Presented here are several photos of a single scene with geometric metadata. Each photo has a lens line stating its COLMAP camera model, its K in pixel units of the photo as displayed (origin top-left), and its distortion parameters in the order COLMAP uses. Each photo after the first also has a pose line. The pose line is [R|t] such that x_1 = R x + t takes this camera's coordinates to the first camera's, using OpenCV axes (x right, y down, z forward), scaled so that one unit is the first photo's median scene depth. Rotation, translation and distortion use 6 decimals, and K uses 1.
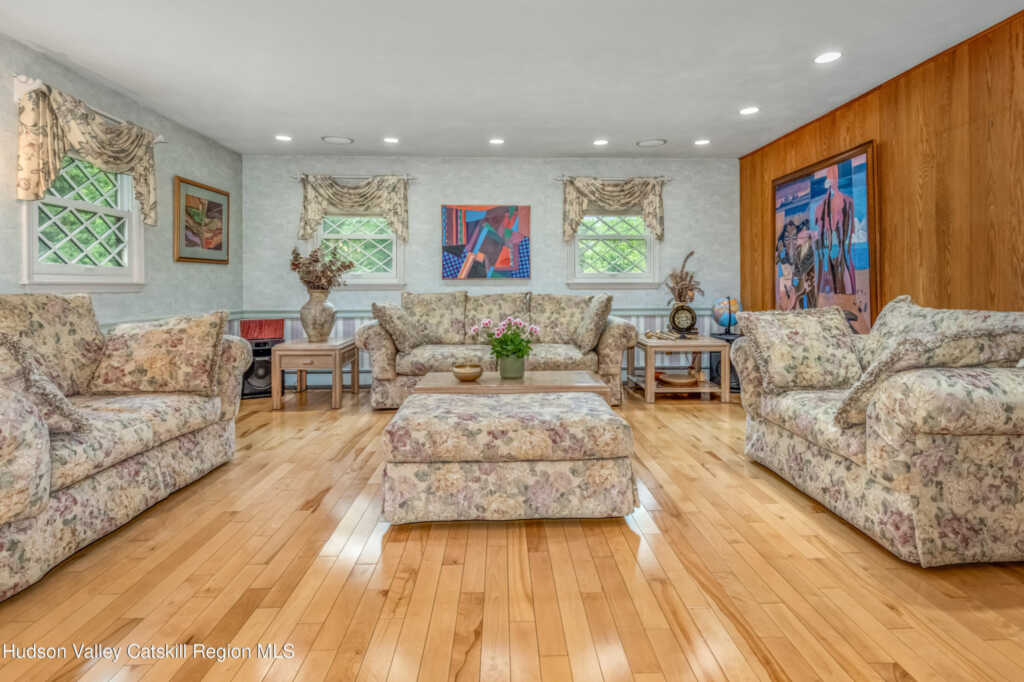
lens RADIAL K [[497.9, 0, 513.8], [0, 497.9, 299.3], [0, 0, 1]] dist [0.002175, 0.000056]
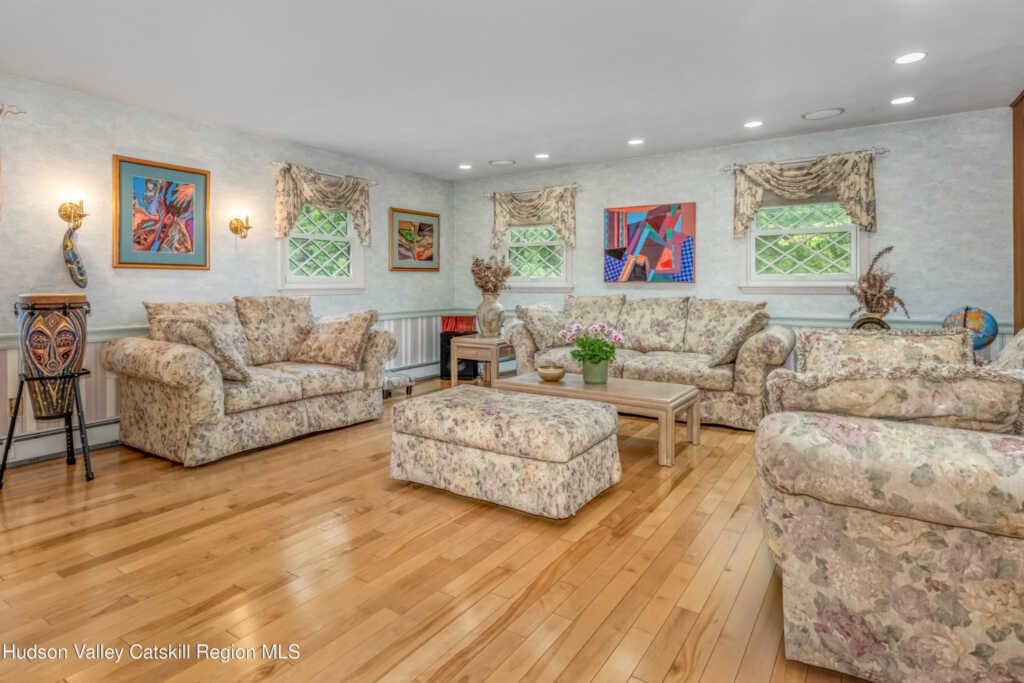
lens RADIAL K [[531.4, 0, 530.7], [0, 531.4, 298.9], [0, 0, 1]] dist [0.005966, -0.000359]
pose [[0.825424, 0.017126, -0.564253, 0.512947], [-0.014187, 0.999853, 0.009593, -0.022912], [0.564335, 0.000086, 0.825546, 0.032060]]
